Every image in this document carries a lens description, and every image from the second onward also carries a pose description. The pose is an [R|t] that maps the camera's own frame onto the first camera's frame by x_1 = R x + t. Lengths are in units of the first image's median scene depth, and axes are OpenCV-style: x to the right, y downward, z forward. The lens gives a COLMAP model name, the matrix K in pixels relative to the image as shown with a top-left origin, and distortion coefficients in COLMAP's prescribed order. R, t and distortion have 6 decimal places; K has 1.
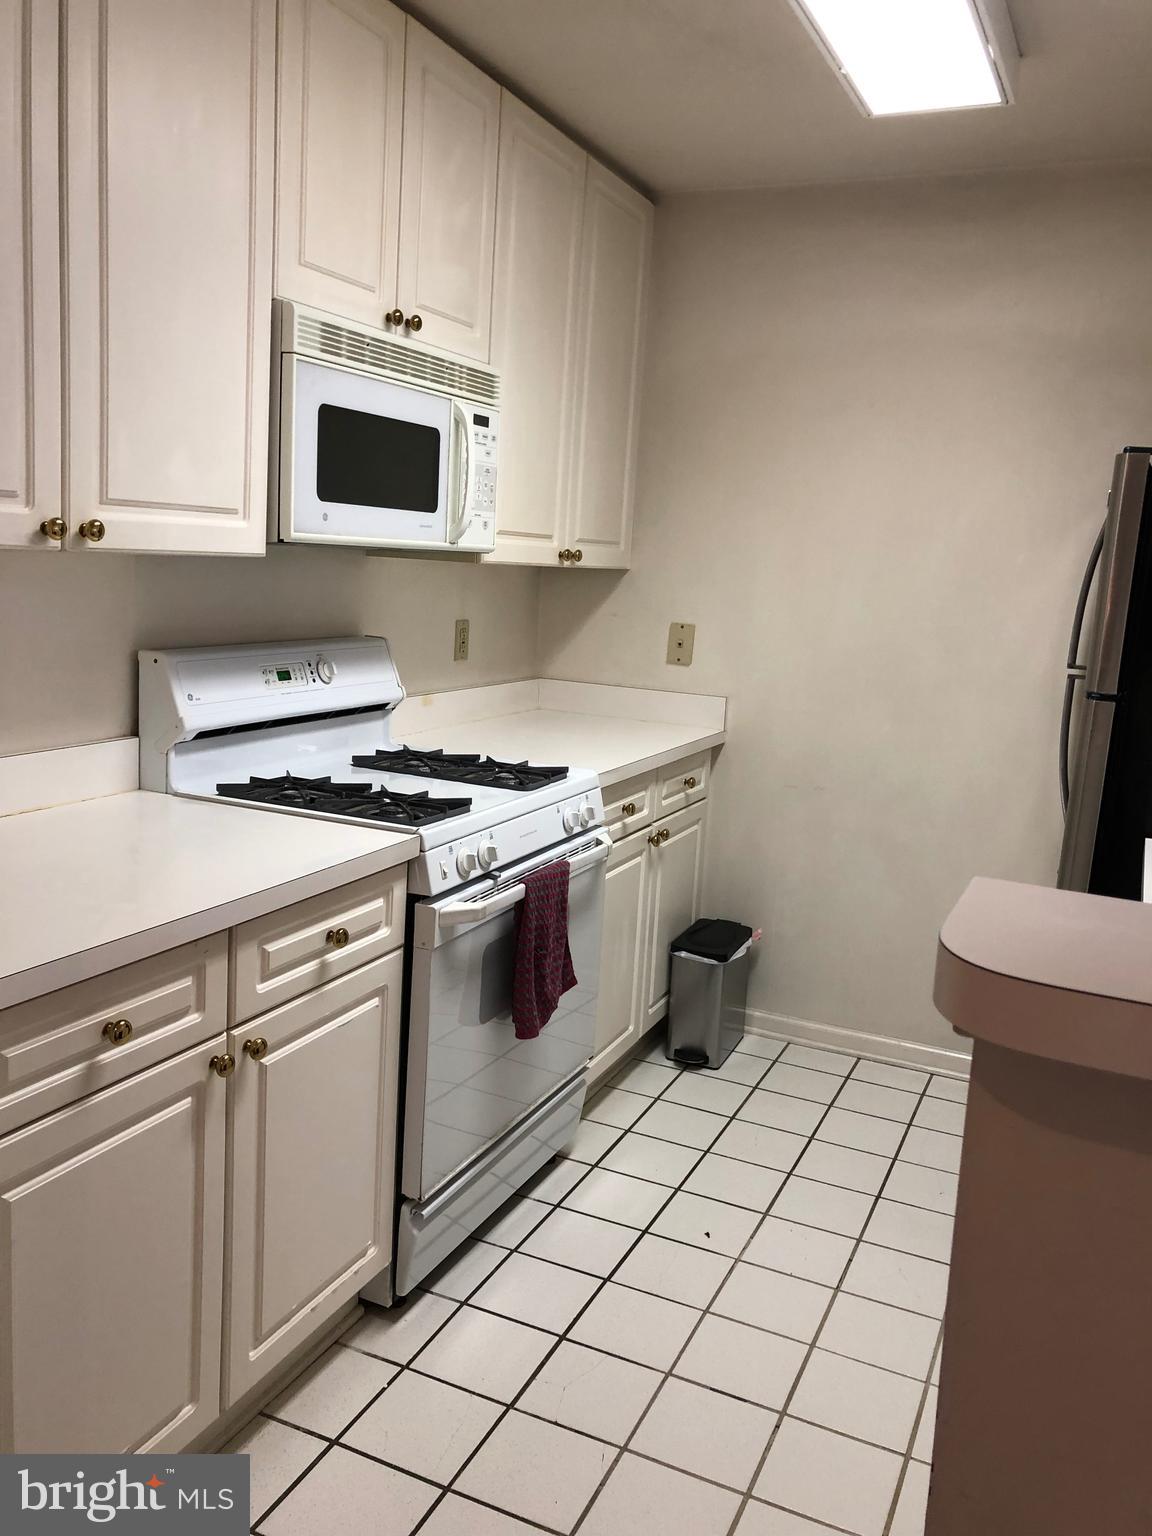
lens RADIAL K [[1254.4, 0, 574.5], [0, 1254.4, 754.1], [0, 0, 1]] dist [0.038562, -0.032134]
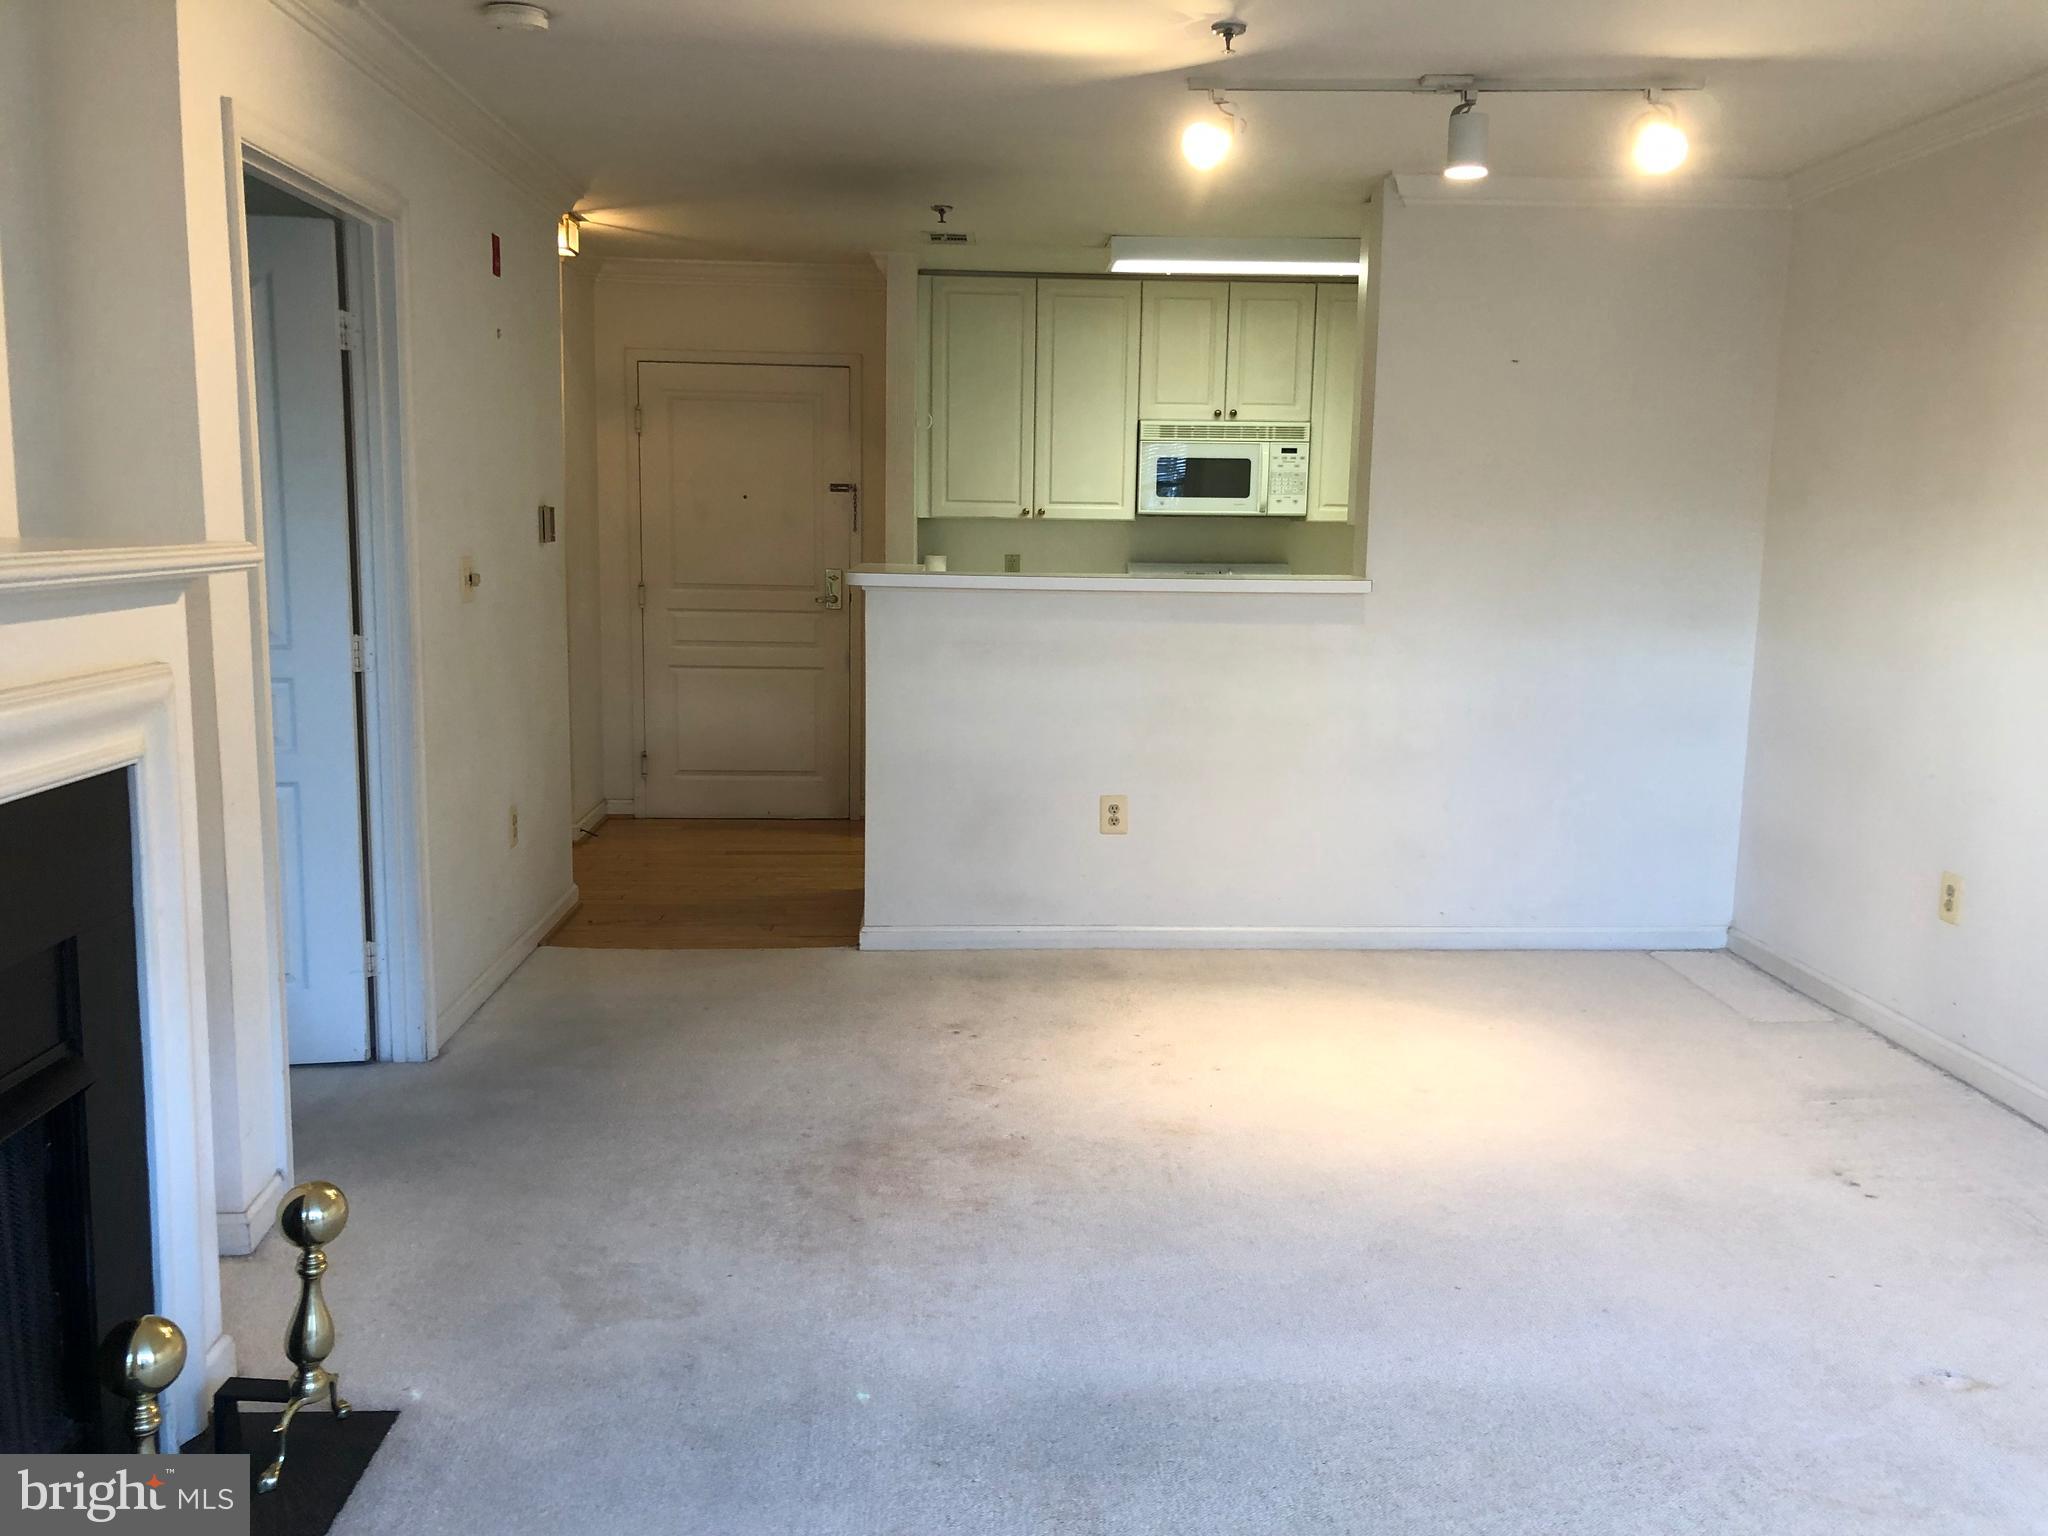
lens RADIAL K [[1672.6, 0, 1017.1], [0, 1672.6, 760.1], [0, 0, 1]] dist [0.038562, -0.032134]
pose [[0.450191, 0.079684, -0.889370, 2.353757], [-0.131201, 0.991103, 0.022387, 0.243759], [0.883241, 0.106608, 0.456640, -0.610418]]
